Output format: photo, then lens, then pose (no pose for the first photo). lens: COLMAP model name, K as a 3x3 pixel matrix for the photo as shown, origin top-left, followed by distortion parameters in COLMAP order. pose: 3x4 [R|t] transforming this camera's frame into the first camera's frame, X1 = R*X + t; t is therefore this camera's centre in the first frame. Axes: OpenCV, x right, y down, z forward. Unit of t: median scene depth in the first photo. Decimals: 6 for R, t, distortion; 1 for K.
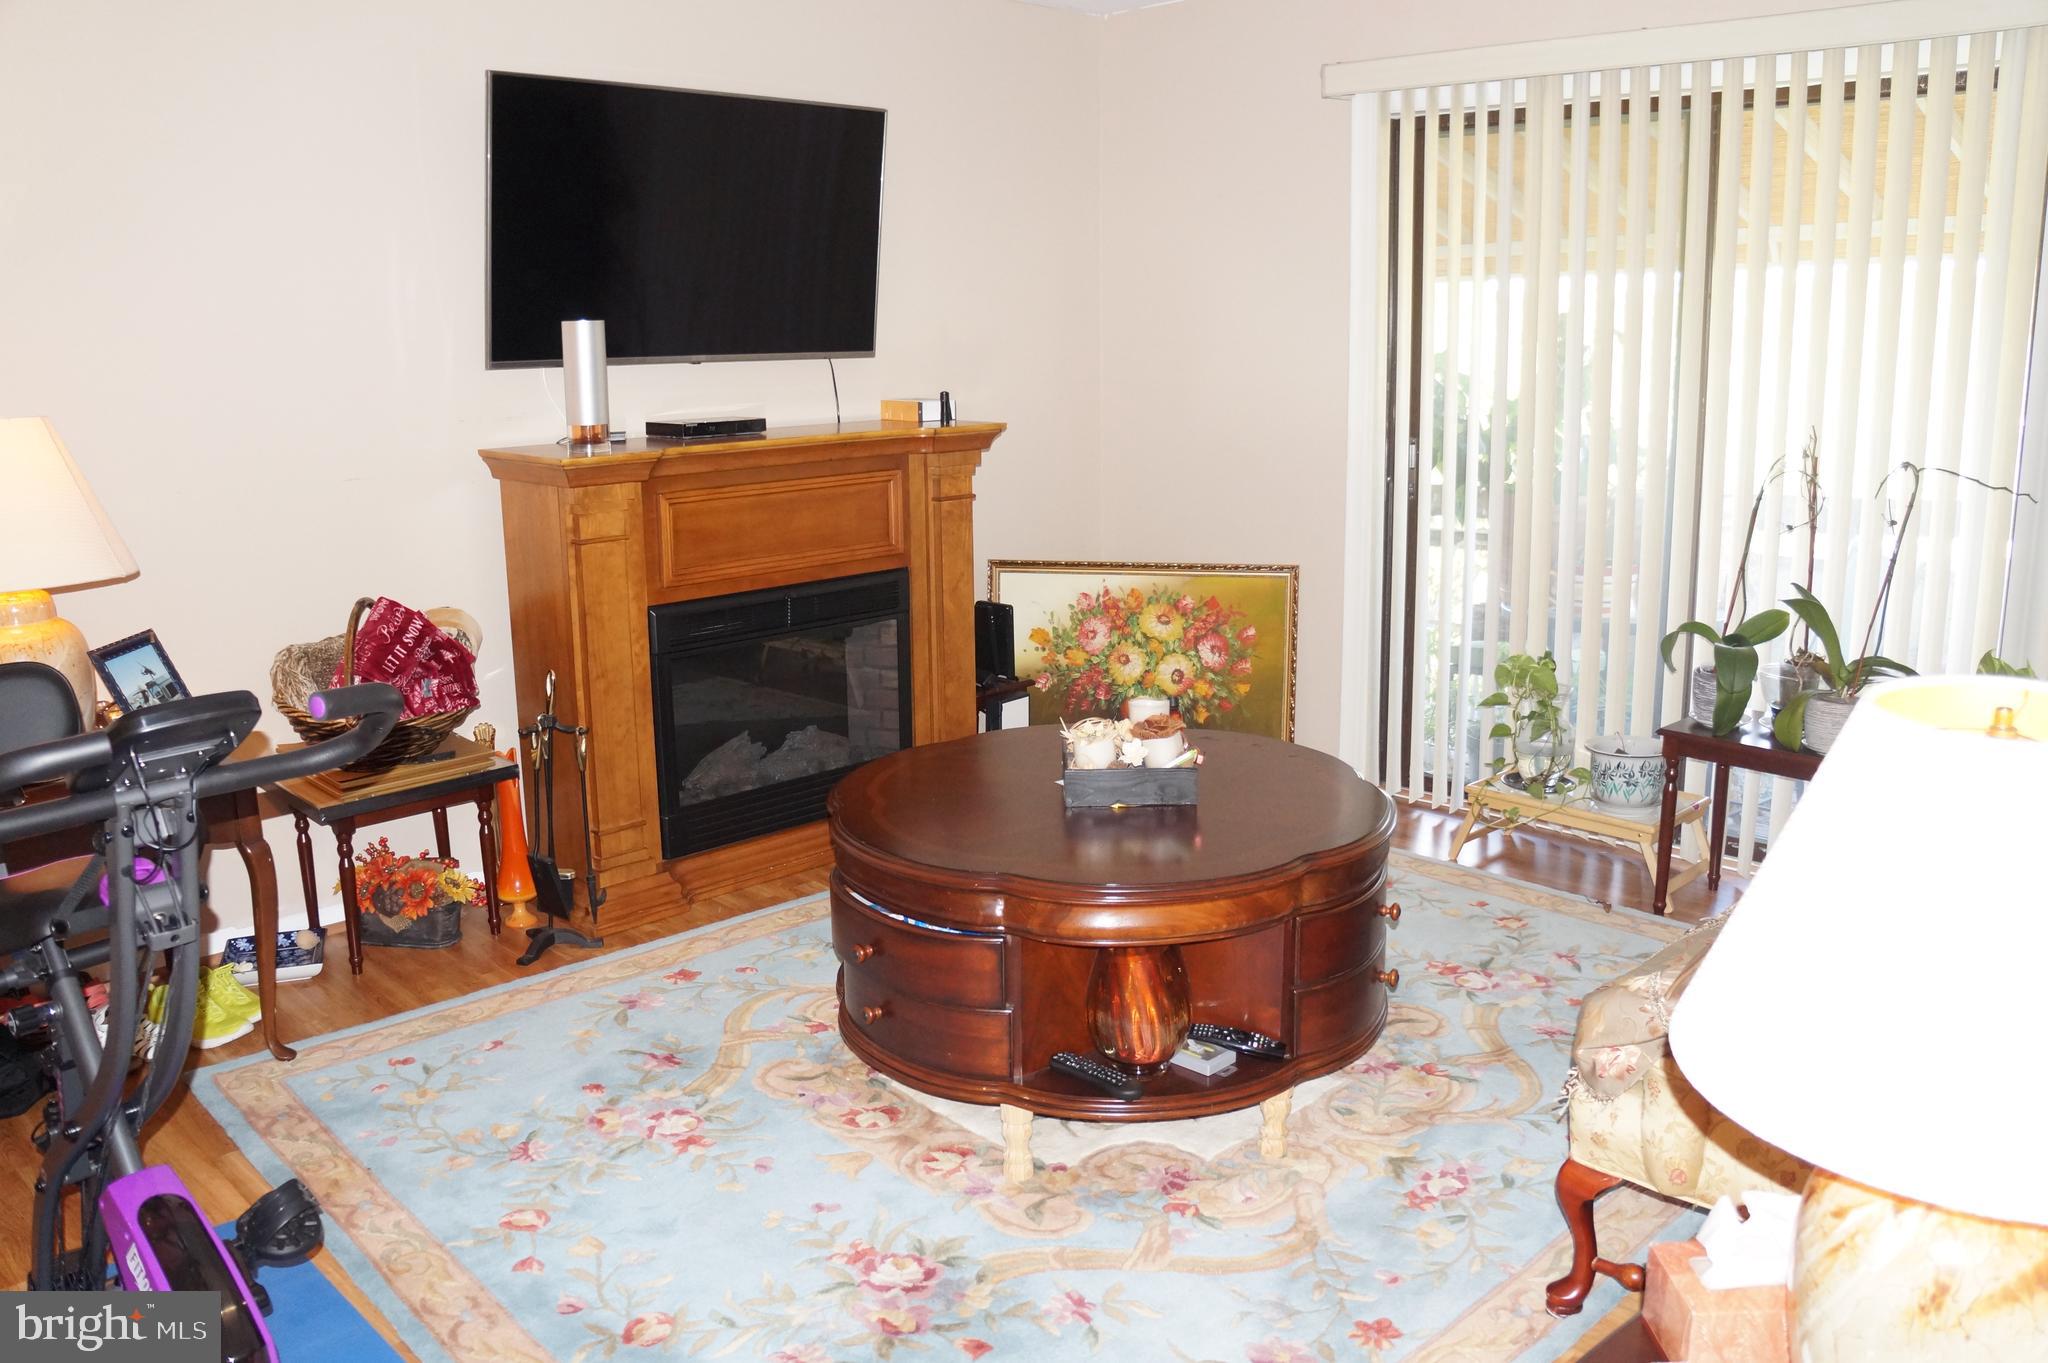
lens RADIAL K [[1644.8, 0, 1019.6], [0, 1644.8, 668.2], [0, 0, 1]] dist [-0.185717, 0.136655]
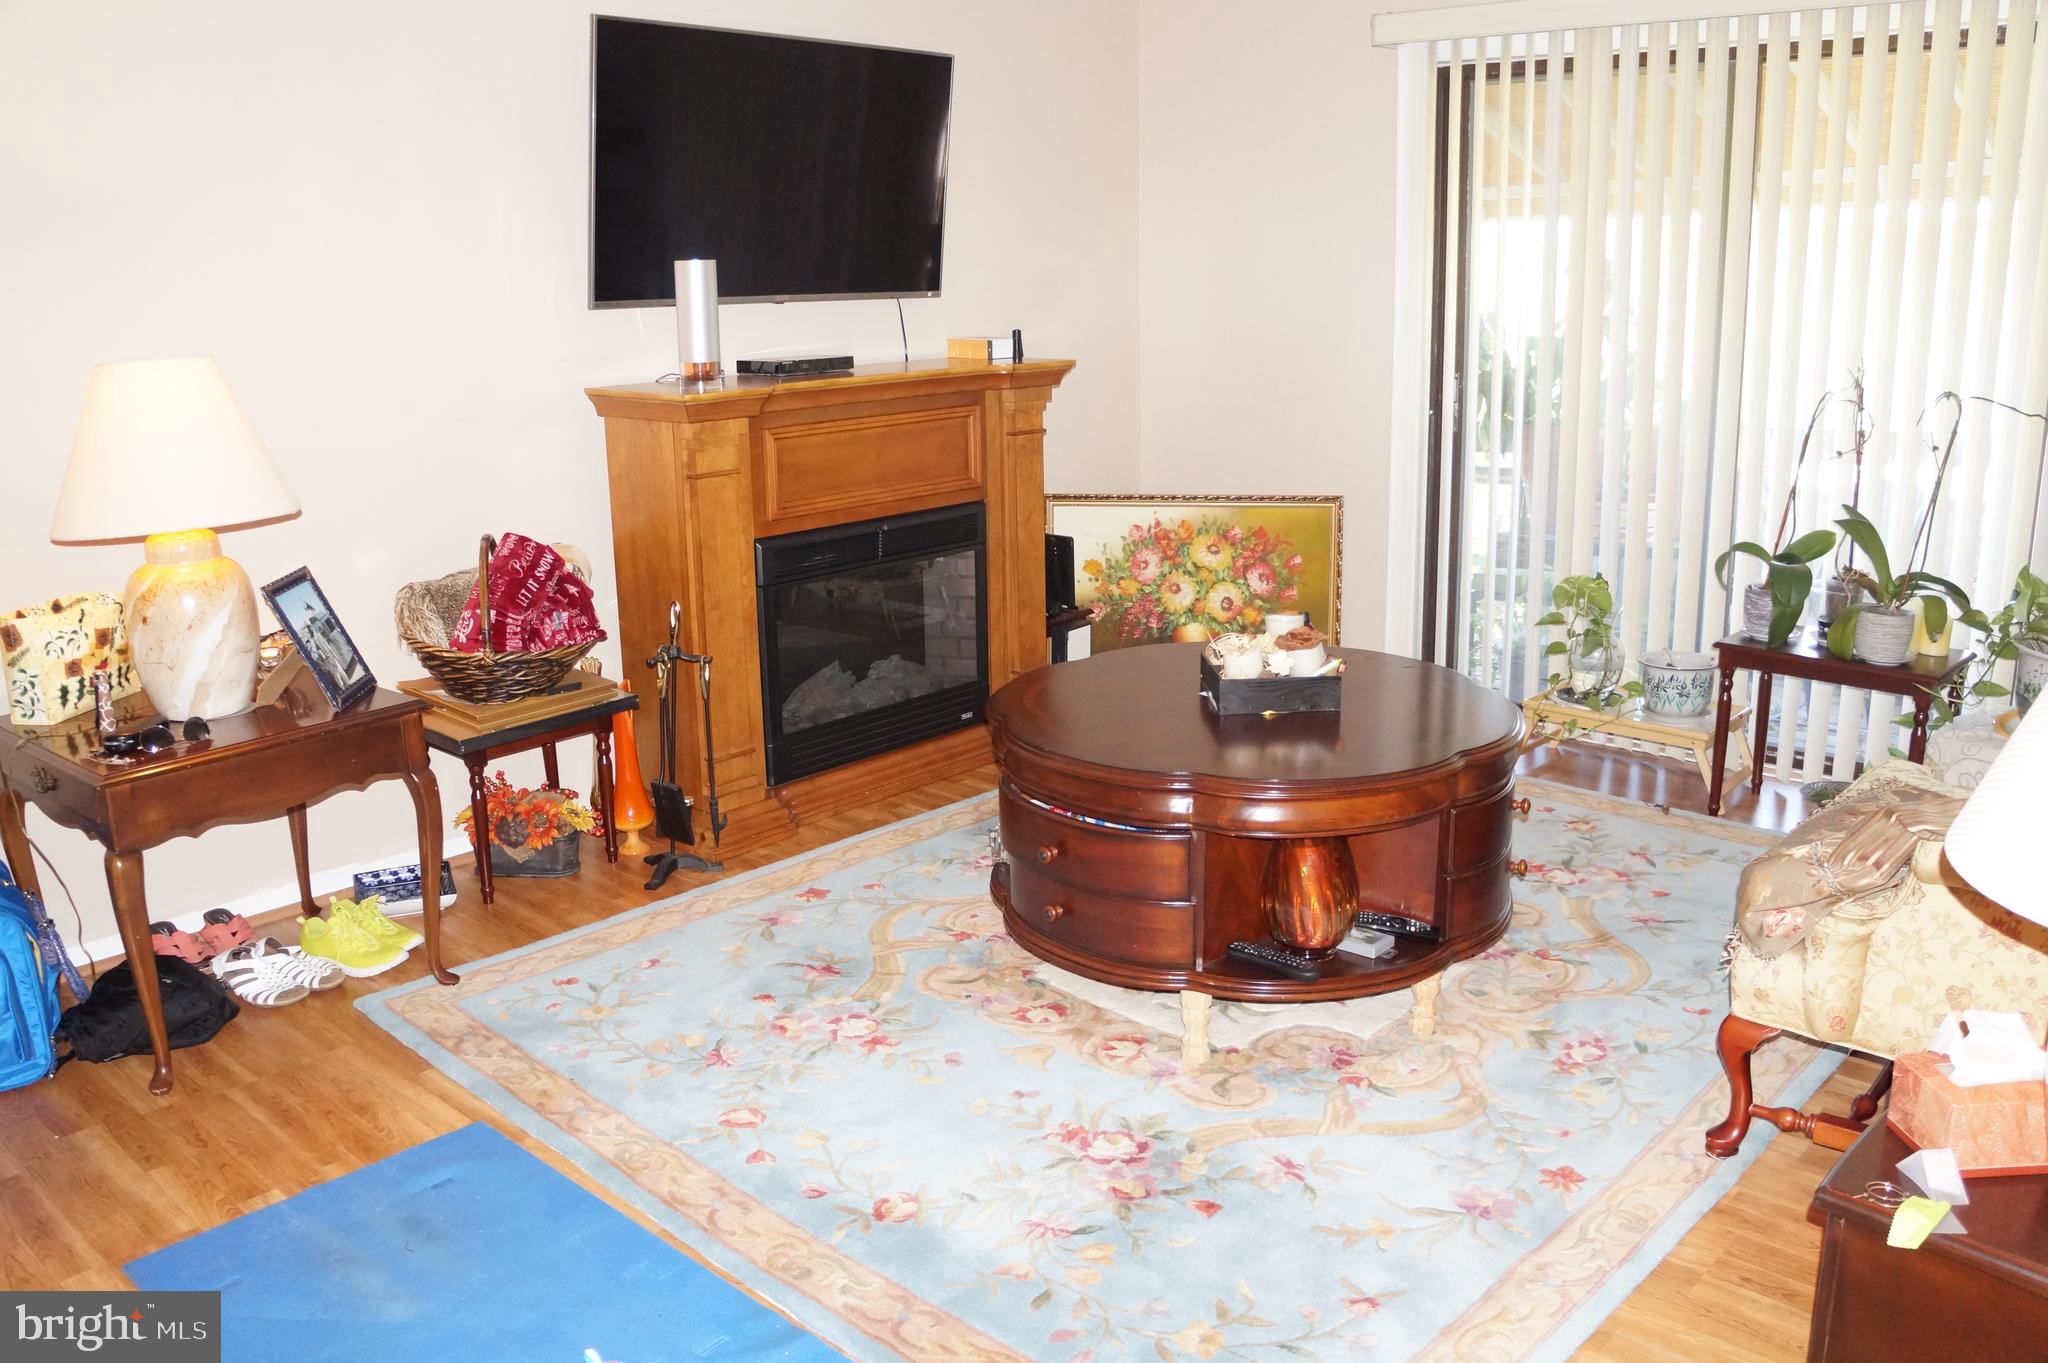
lens RADIAL K [[1643.6, 0, 1024.0], [0, 1643.6, 681.5], [0, 0, 1]] dist [-0.178897, 0.122827]
pose [[0.998426, -0.019075, 0.052733, -0.128448], [0.016941, 0.999031, 0.040630, 0.014068], [-0.053457, -0.039673, 0.997782, -0.045153]]
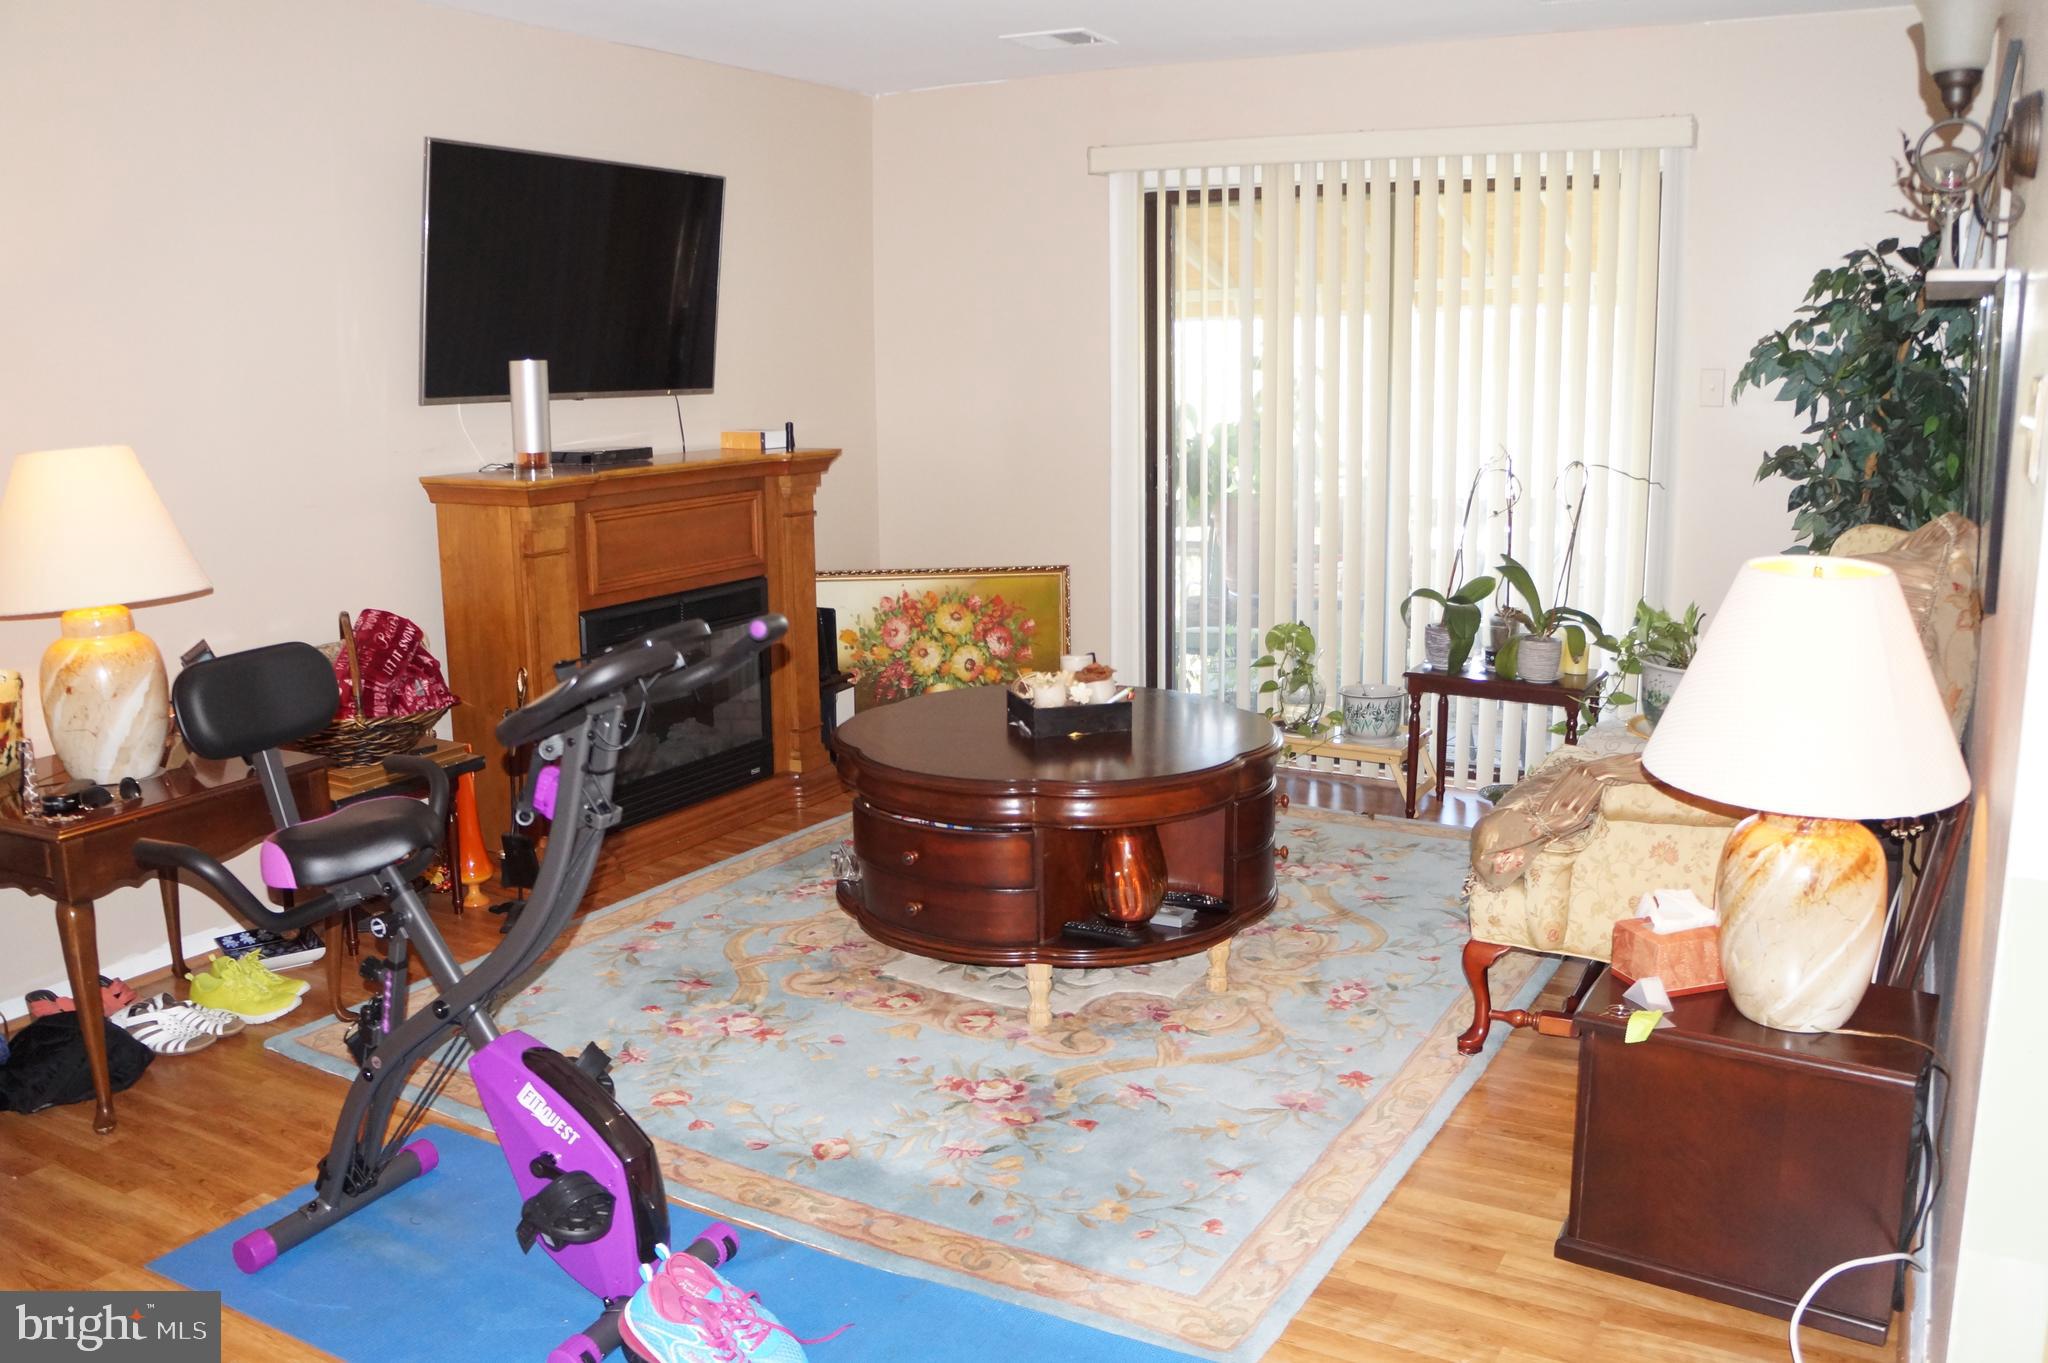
lens RADIAL K [[1643.6, 0, 1024.0], [0, 1643.6, 681.5], [0, 0, 1]] dist [-0.178897, 0.122827]
pose [[0.960442, -0.053278, 0.273337, -0.271117], [0.057595, 0.998310, -0.007789, 0.040873], [-0.272460, 0.023224, 0.961887, -0.188227]]
